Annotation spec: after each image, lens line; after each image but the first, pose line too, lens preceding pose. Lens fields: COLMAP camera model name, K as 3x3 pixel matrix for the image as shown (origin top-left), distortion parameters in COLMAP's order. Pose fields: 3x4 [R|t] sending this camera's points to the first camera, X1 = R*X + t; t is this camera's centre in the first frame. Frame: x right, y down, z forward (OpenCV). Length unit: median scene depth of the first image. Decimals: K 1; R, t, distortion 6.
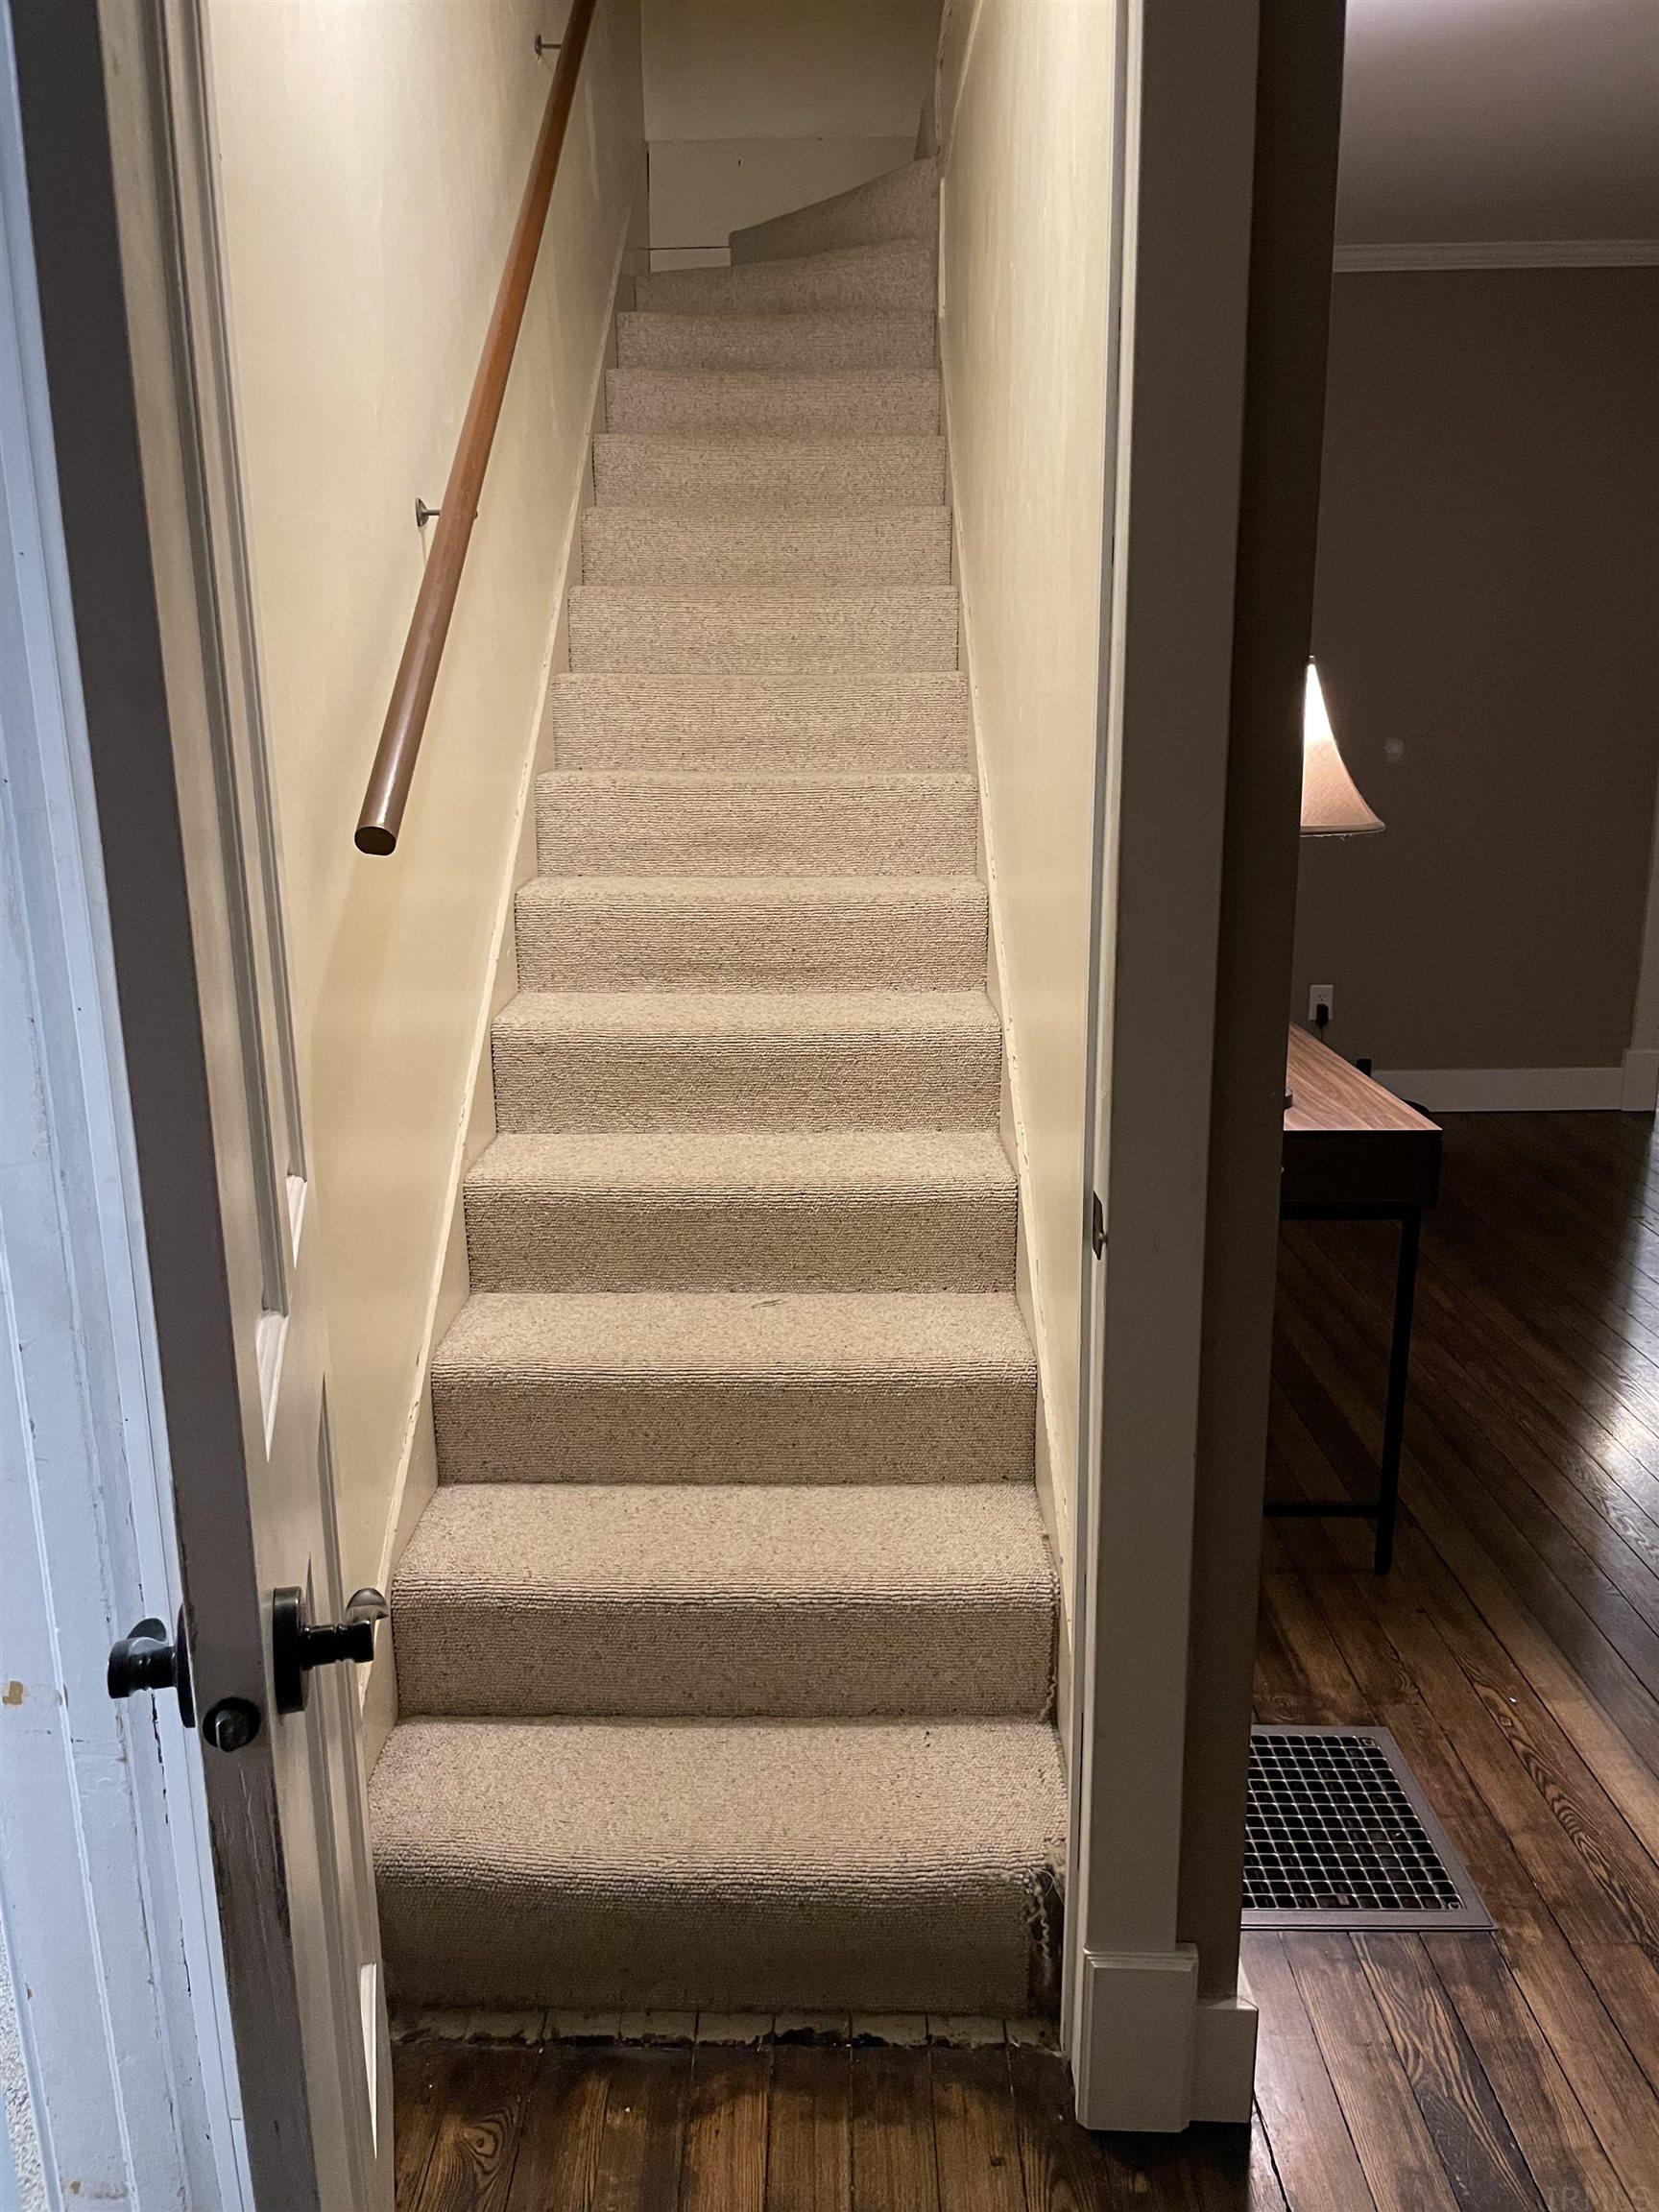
lens RADIAL K [[1677.7, 0, 835.7], [0, 1677.7, 1099.1], [0, 0, 1]] dist [0.084302, -0.121636]
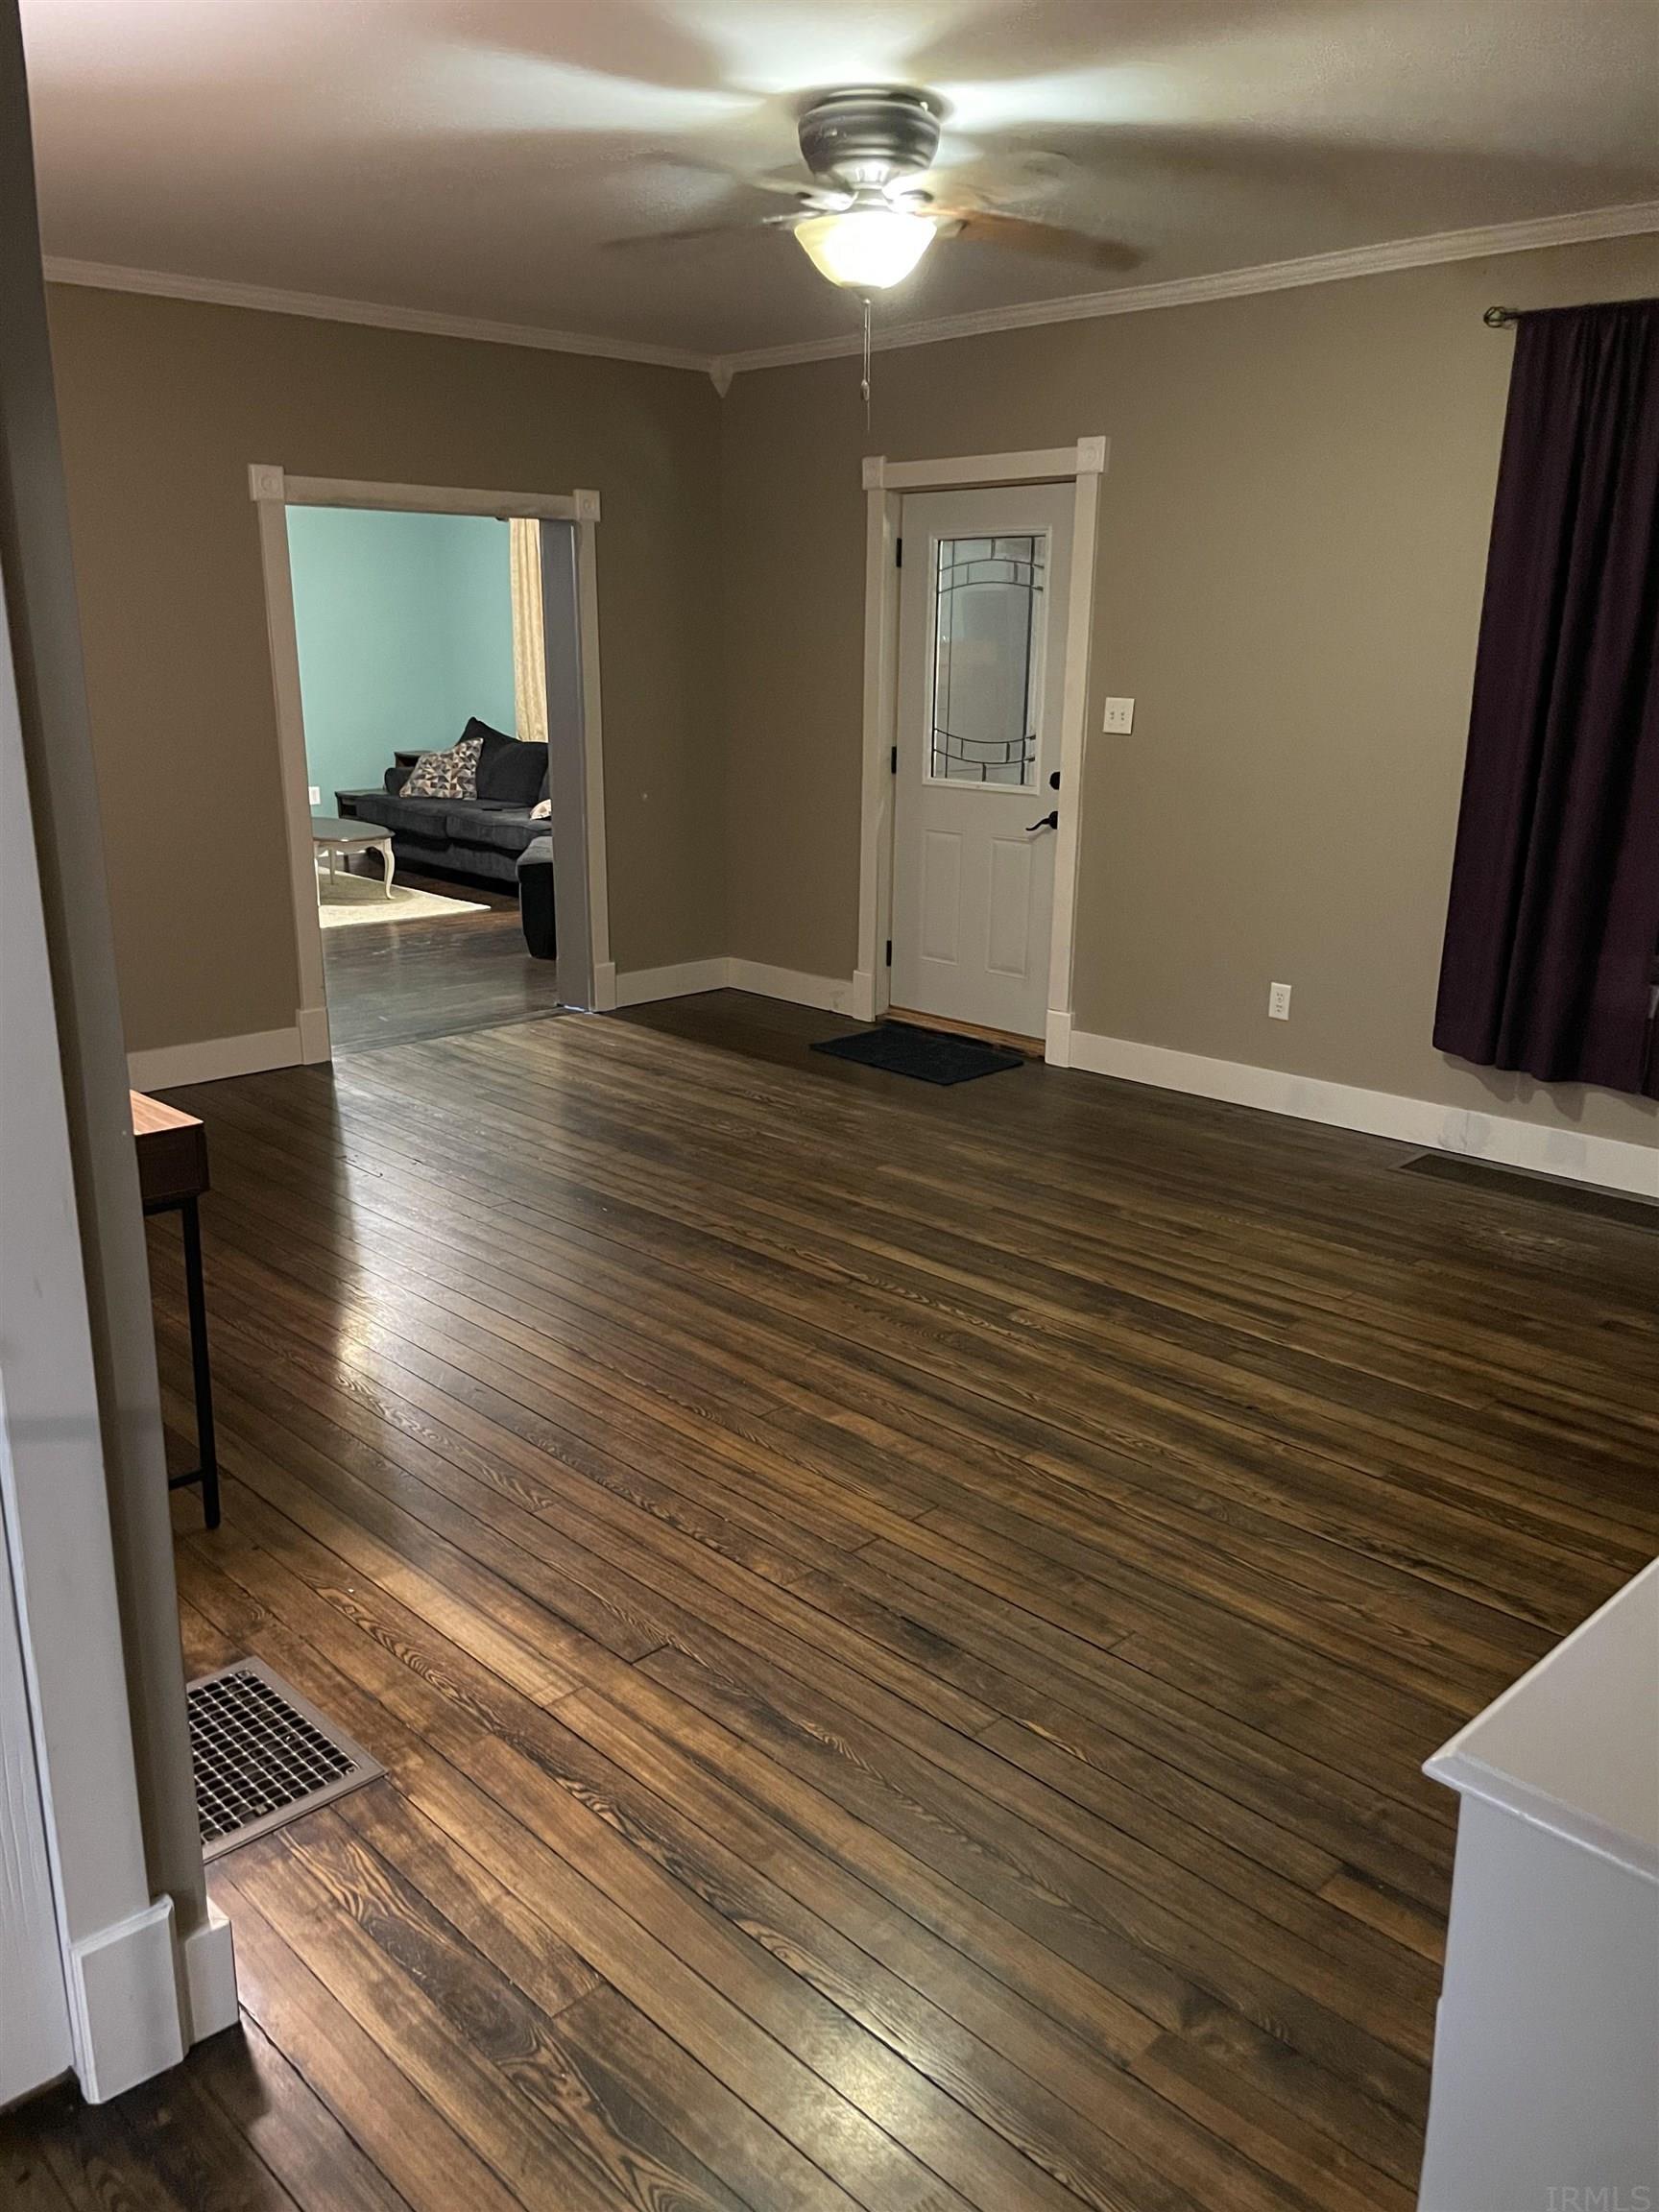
lens RADIAL K [[1677.7, 0, 832.8], [0, 1677.7, 1099.4], [0, 0, 1]] dist [0.084302, -0.121636]
pose [[0.709340, -0.170652, 0.683897, -0.128420], [0.149878, 0.984579, 0.090228, -0.043317], [-0.688748, 0.038499, 0.723978, -0.107436]]
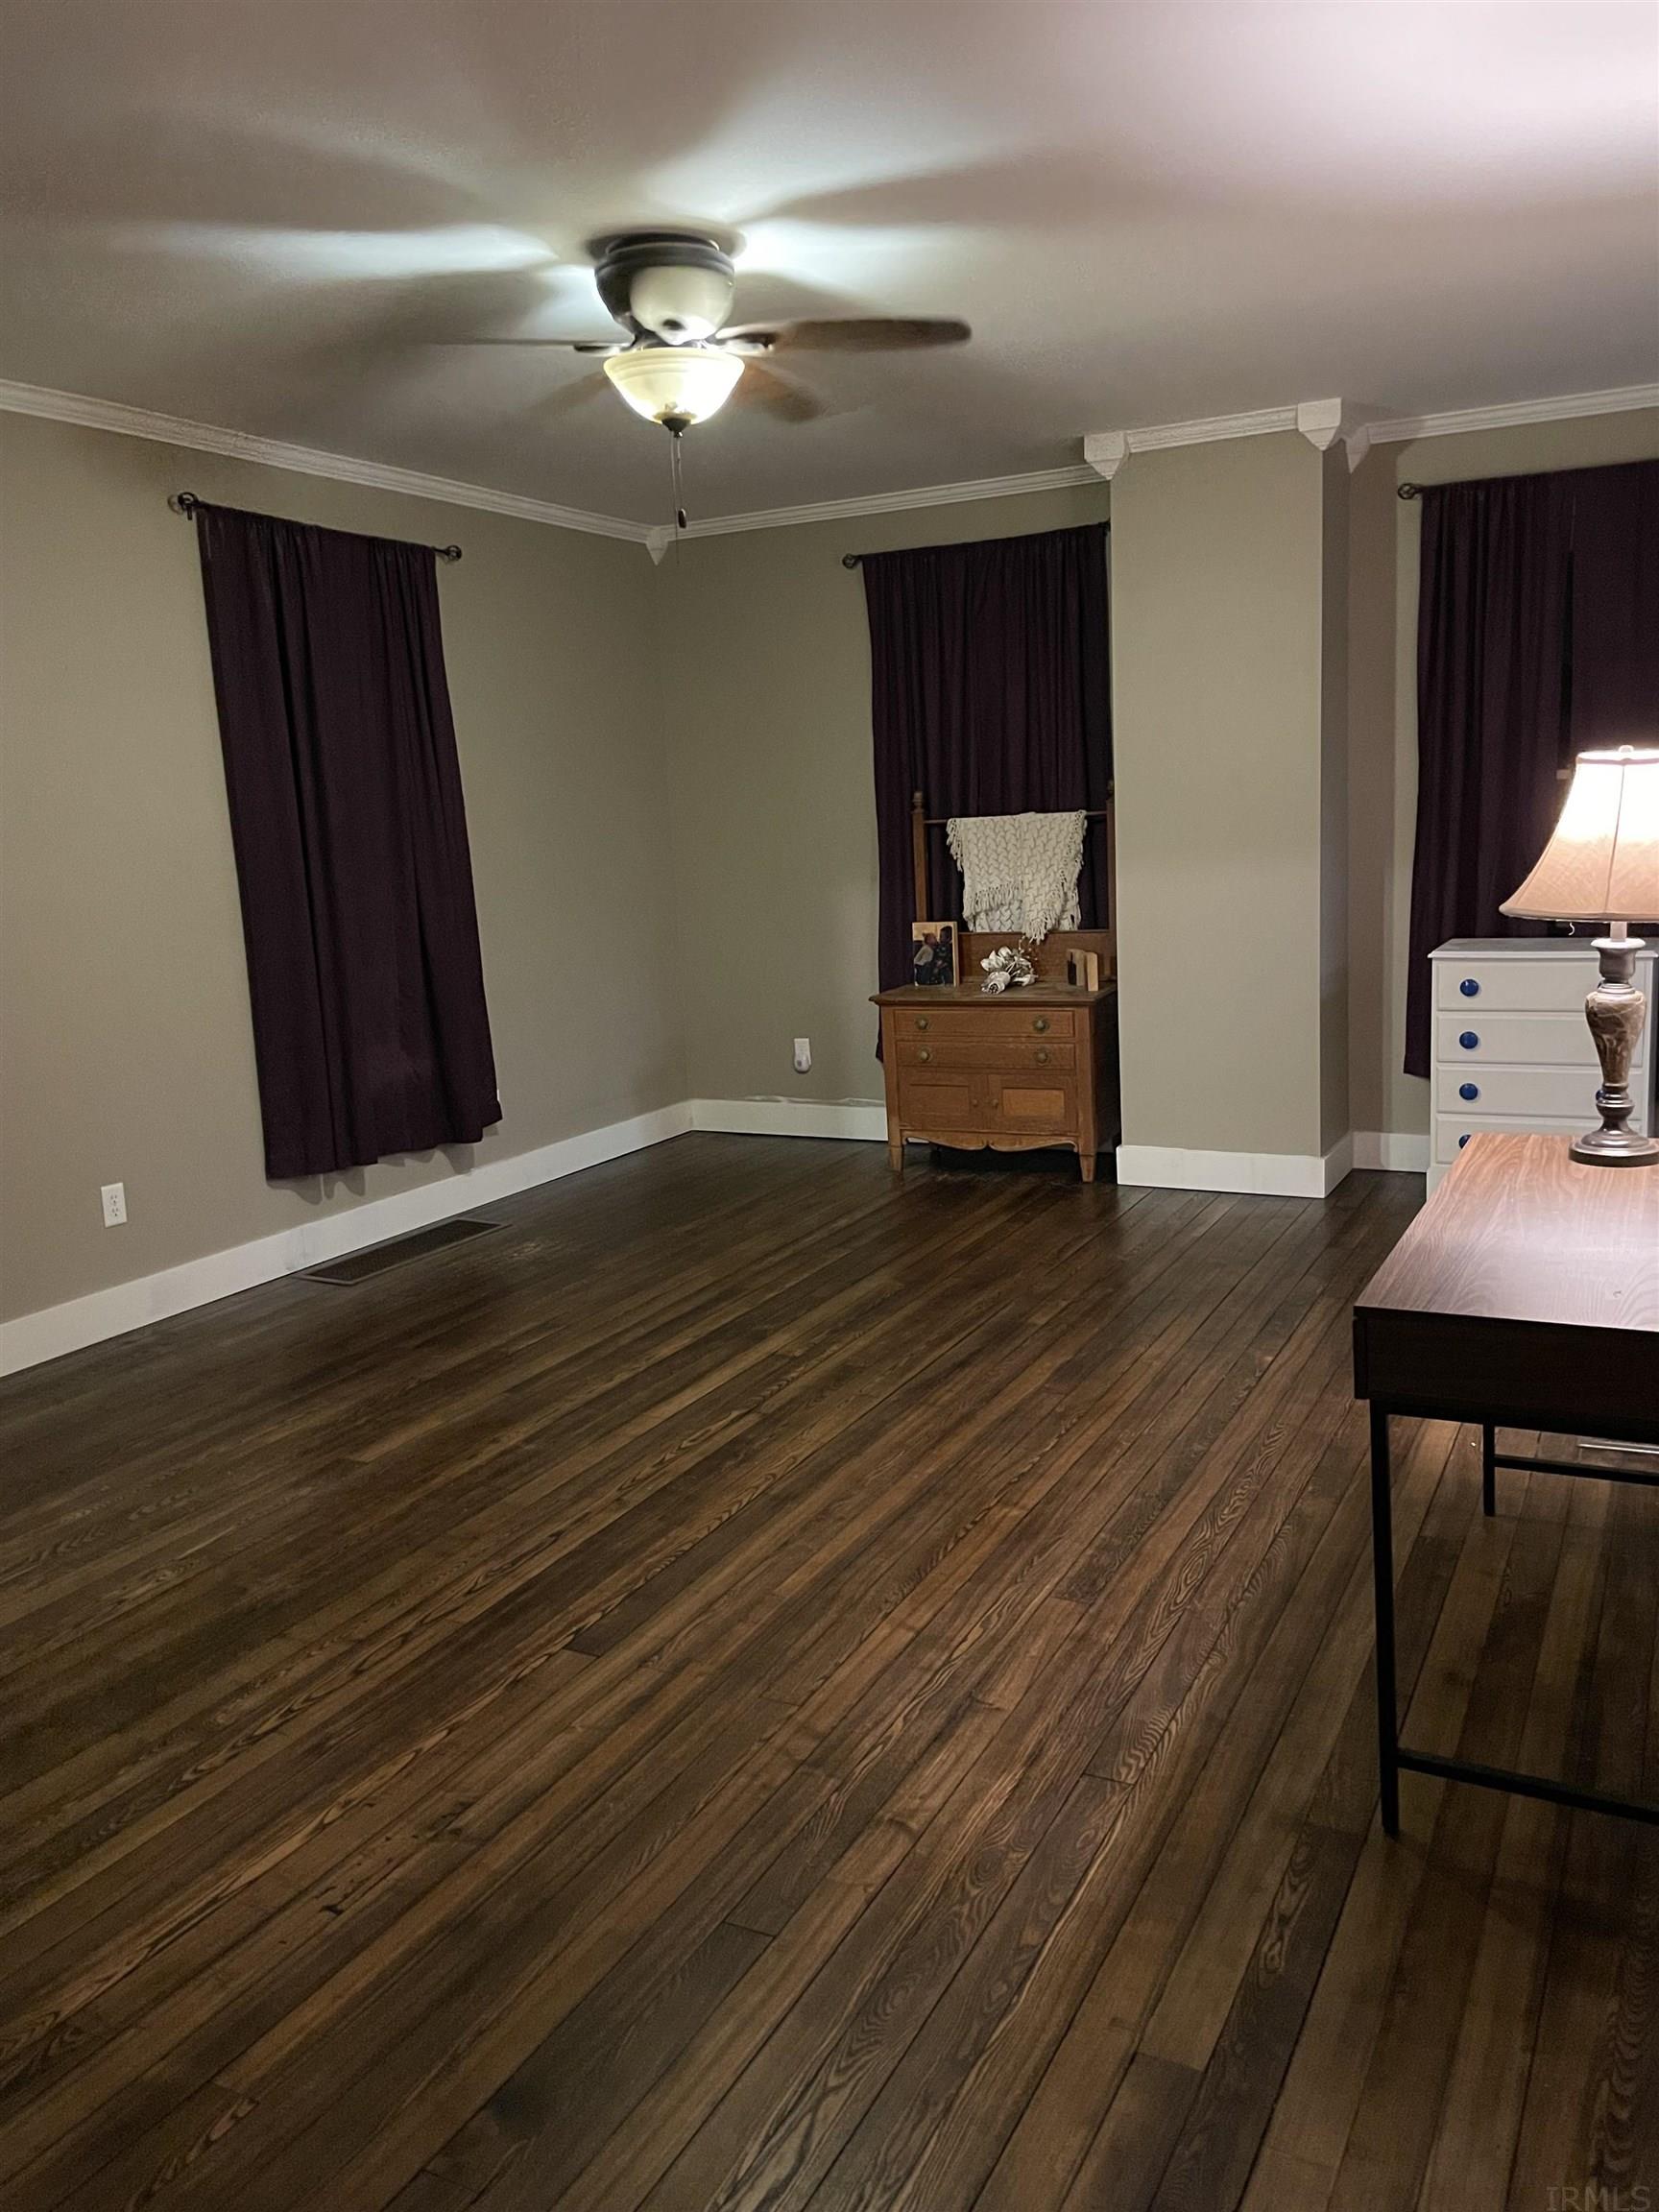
lens RADIAL K [[1677.7, 0, 840.8], [0, 1677.7, 1114.6], [0, 0, 1]] dist [0.084302, -0.121636]
pose [[-0.896570, -0.023068, 0.442300, 0.271304], [0.160139, 0.914196, 0.372292, -0.651932], [-0.412937, 0.404615, -0.815947, 2.670799]]
